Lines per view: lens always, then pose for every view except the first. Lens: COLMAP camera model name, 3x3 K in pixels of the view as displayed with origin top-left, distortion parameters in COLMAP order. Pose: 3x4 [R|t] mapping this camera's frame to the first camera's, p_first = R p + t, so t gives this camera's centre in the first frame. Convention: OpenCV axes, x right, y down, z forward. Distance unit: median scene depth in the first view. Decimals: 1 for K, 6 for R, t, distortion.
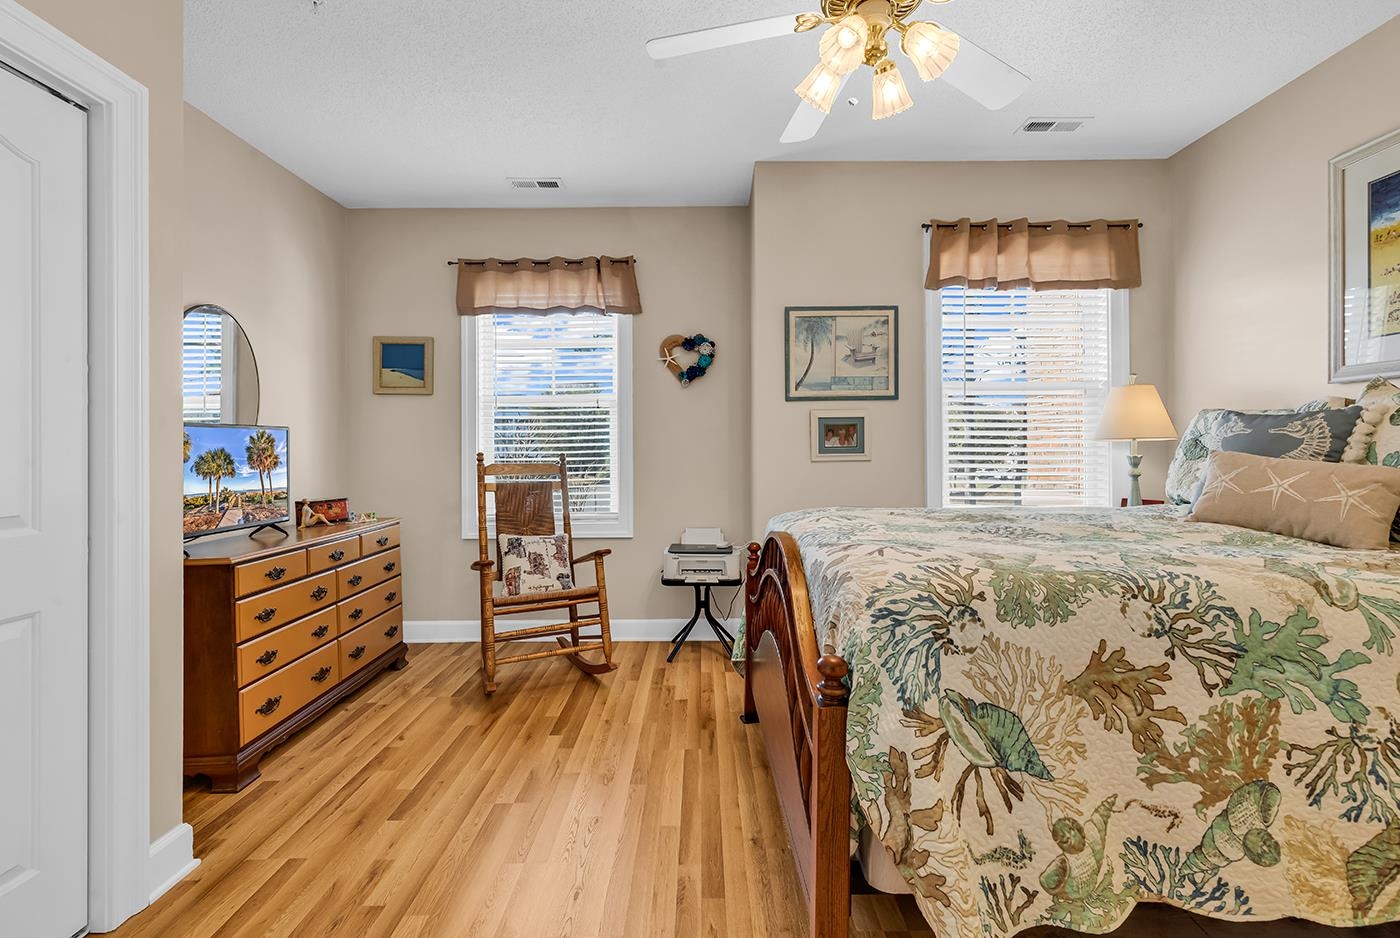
lens RADIAL K [[641.5, 0, 682.1], [0, 641.5, 460.7], [0, 0, 1]] dist [0.004628, 0.000311]
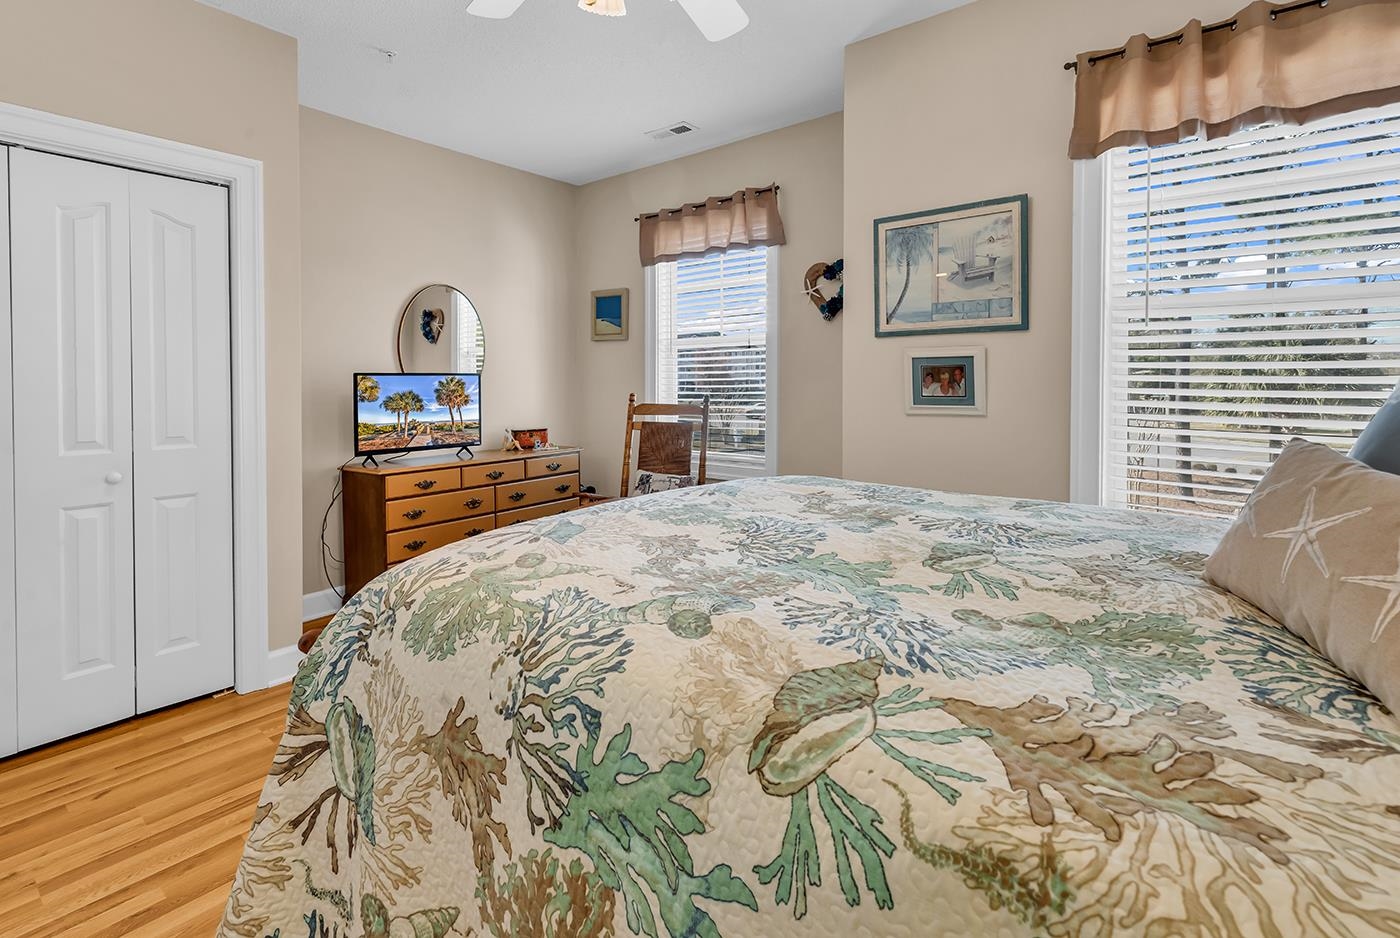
lens RADIAL K [[657.6, 0, 715.7], [0, 657.6, 402.7], [0, 0, 1]] dist [0.003268, 0.000033]
pose [[0.779114, 0.028135, -0.626251, 0.545505], [-0.012191, 0.999483, 0.029736, -0.034792], [0.626764, -0.015533, 0.779054, 0.242847]]
